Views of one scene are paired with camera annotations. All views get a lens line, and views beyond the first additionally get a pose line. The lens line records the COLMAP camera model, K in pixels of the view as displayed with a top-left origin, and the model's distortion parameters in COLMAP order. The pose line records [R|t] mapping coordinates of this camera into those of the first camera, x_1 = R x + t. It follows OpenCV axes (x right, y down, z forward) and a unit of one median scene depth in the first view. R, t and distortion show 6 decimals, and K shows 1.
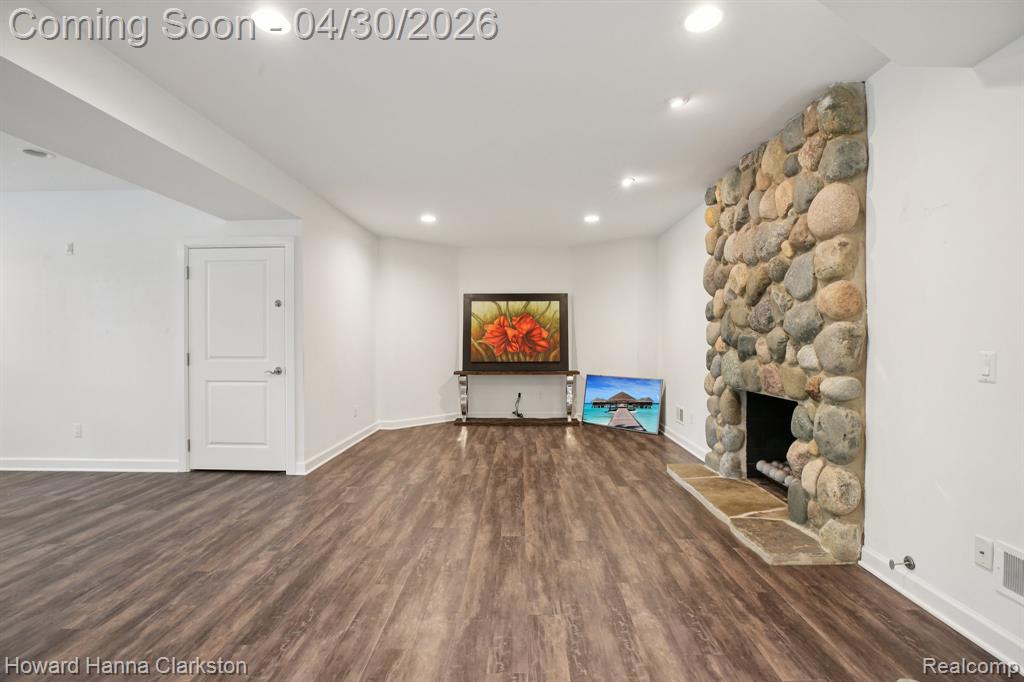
lens RADIAL K [[471.6, 0, 512.0], [0, 471.6, 341.0], [0, 0, 1]] dist [-0.001641, -0.000102]
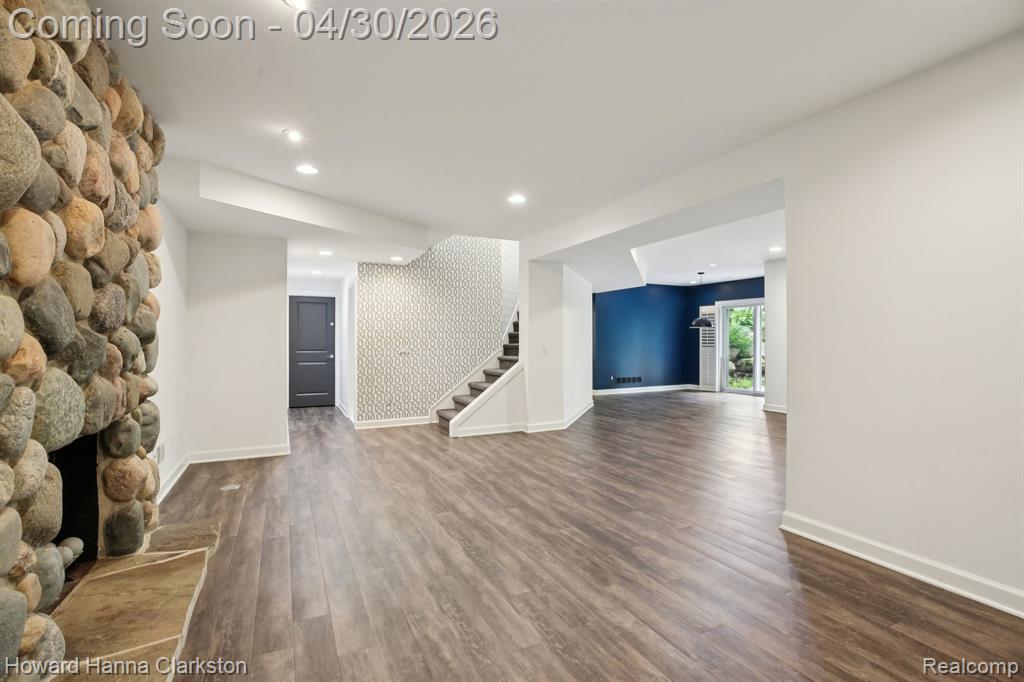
lens RADIAL K [[471.6, 0, 512.0], [0, 471.6, 341.0], [0, 0, 1]] dist [-0.001641, -0.000102]
pose [[-0.888908, 0.002709, -0.458078, 0.360562], [0.001655, 0.999995, 0.002703, -0.008492], [0.458083, 0.001644, -0.888908, 2.022279]]
